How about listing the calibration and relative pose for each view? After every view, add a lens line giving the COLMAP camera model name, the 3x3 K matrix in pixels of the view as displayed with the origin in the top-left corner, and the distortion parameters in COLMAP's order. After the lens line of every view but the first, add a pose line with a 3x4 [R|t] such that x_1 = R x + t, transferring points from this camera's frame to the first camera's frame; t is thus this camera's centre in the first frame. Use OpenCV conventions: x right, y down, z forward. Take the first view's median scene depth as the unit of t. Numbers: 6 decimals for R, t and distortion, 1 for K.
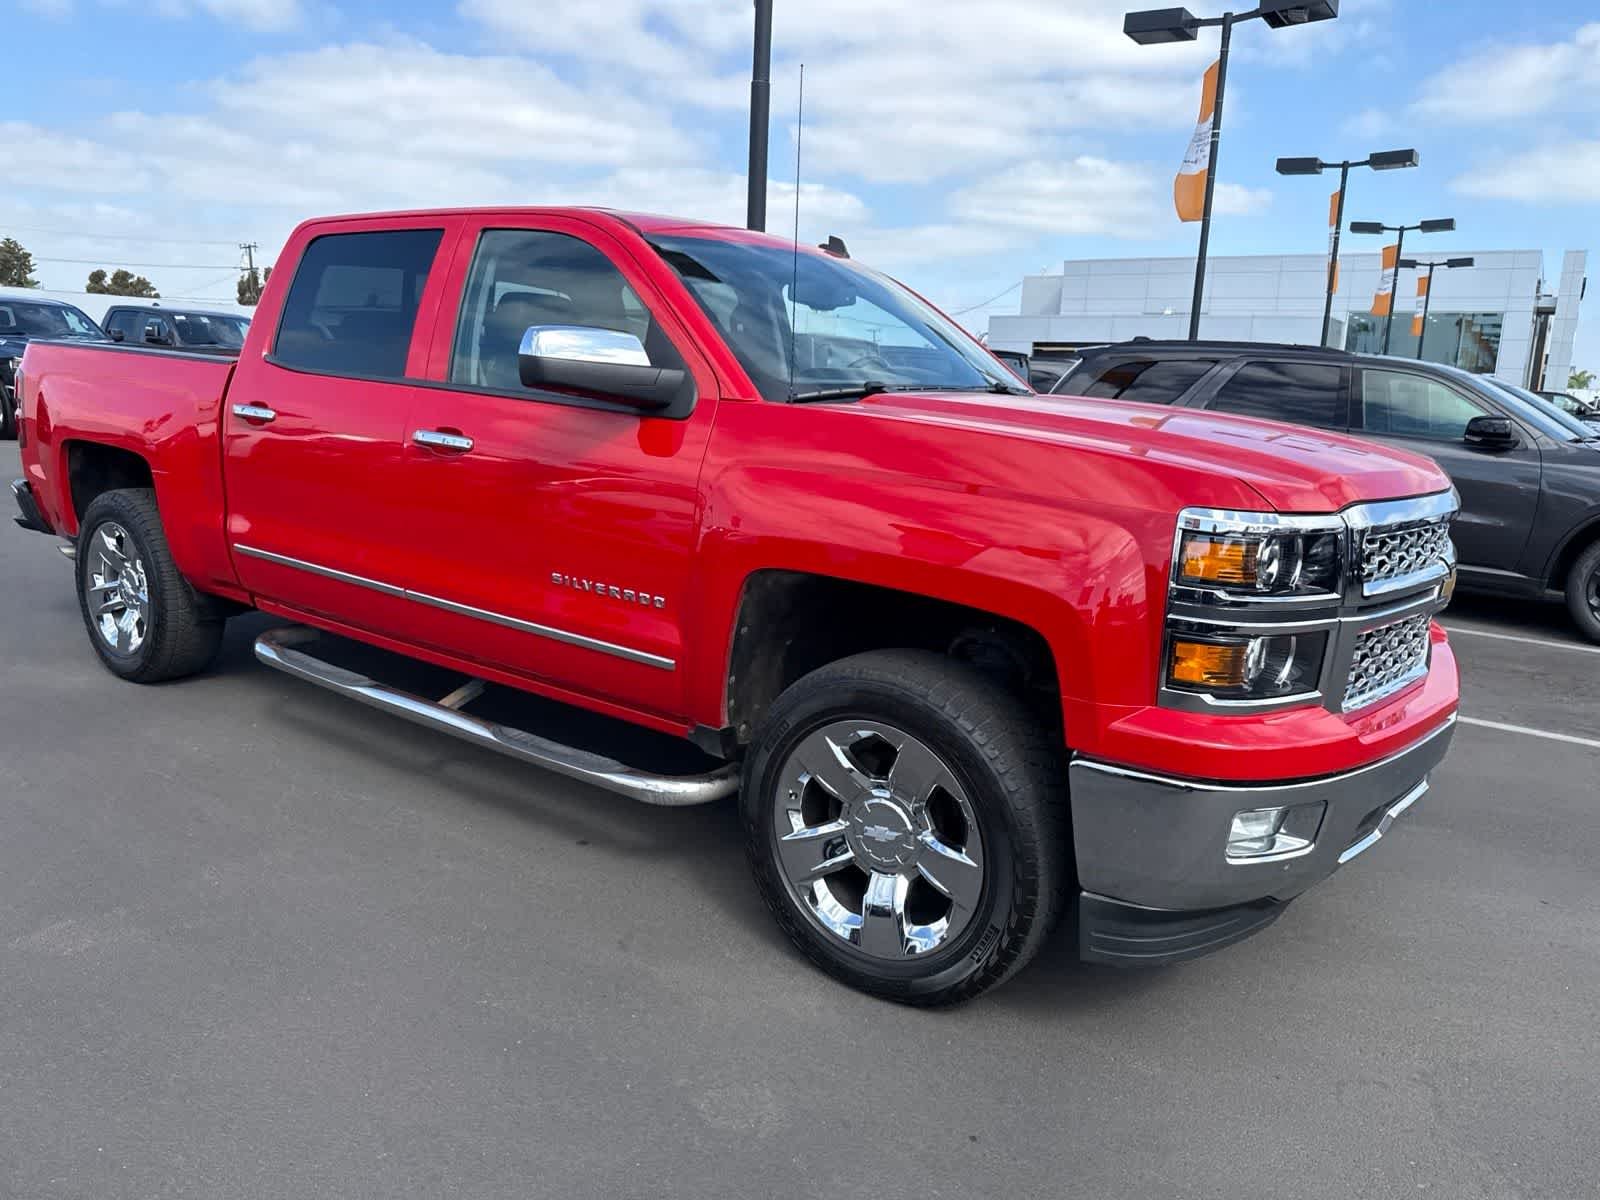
lens RADIAL K [[1224.2, 0, 806.0], [0, 1224.2, 600.1], [0, 0, 1]] dist [0.015652, -0.021323]
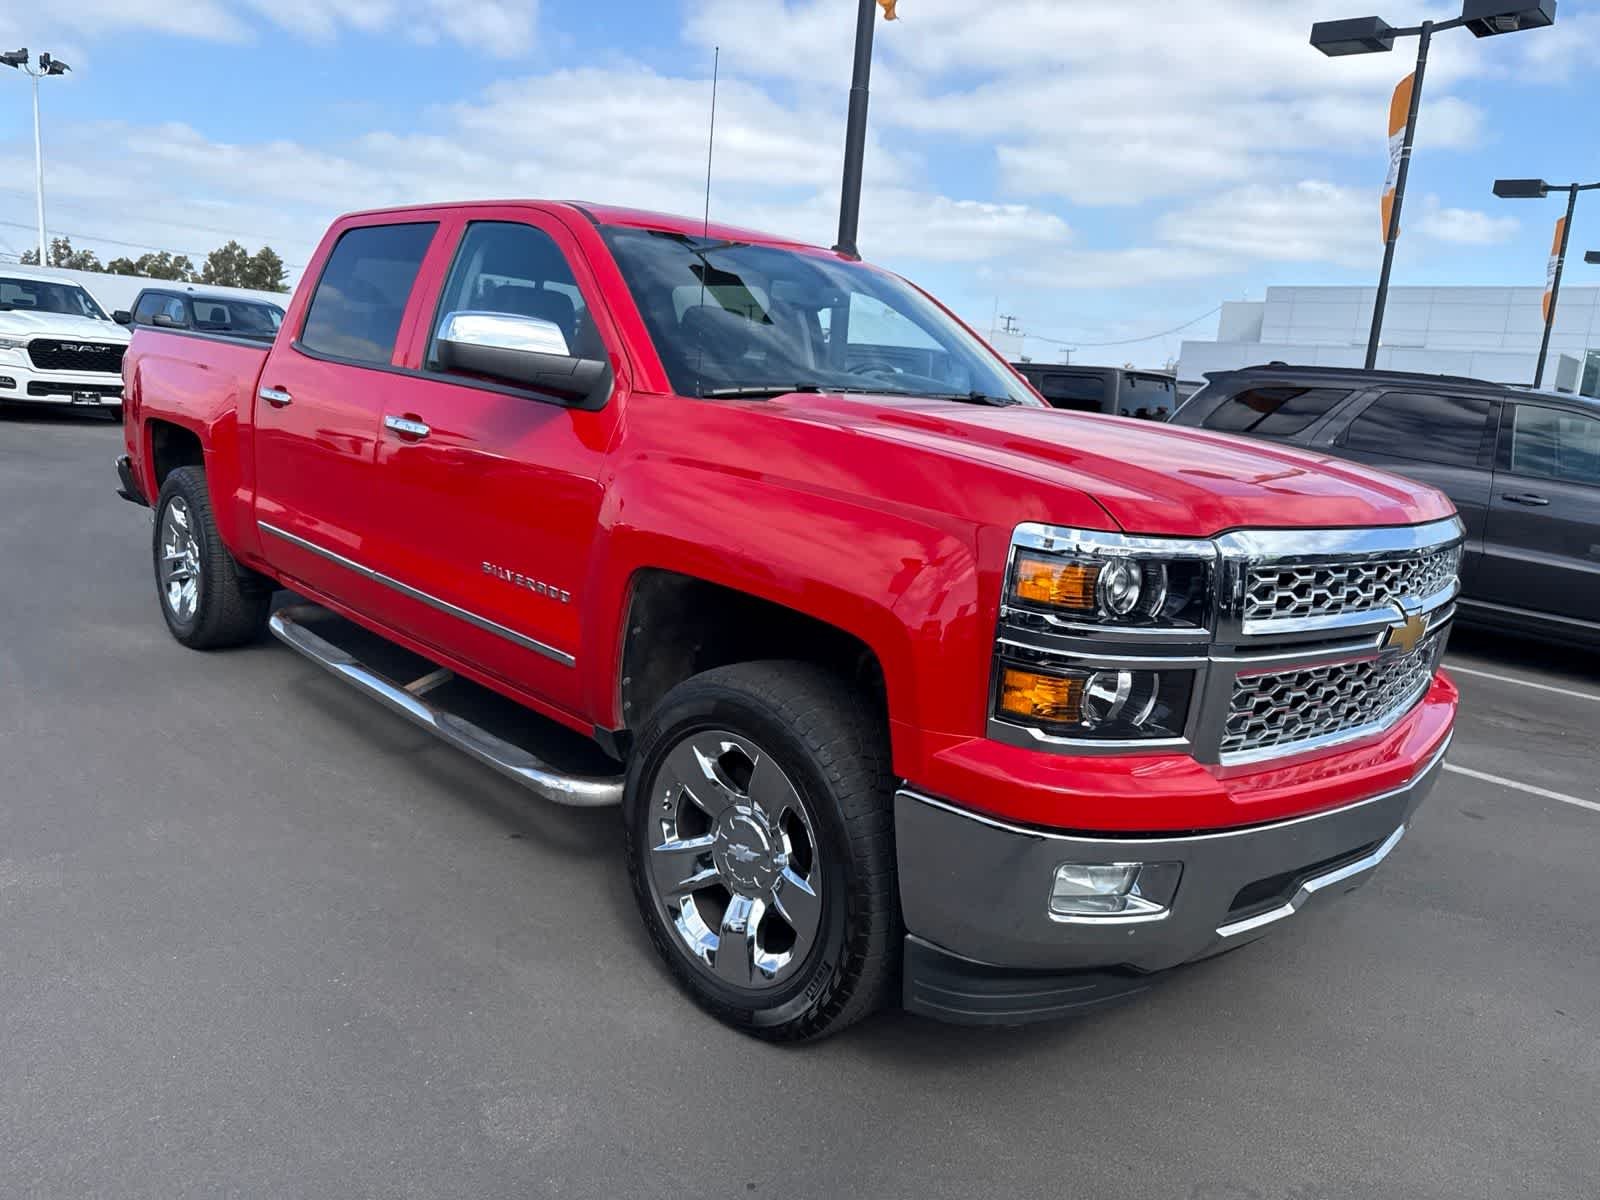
lens RADIAL K [[1224.2, 0, 792.3], [0, 1224.2, 600.3], [0, 0, 1]] dist [0.015652, -0.021323]
pose [[0.984131, 0.064409, -0.165340, 0.186974], [-0.067036, 0.997697, -0.010350, 0.002213], [0.164293, 0.021269, 0.986182, 0.051221]]
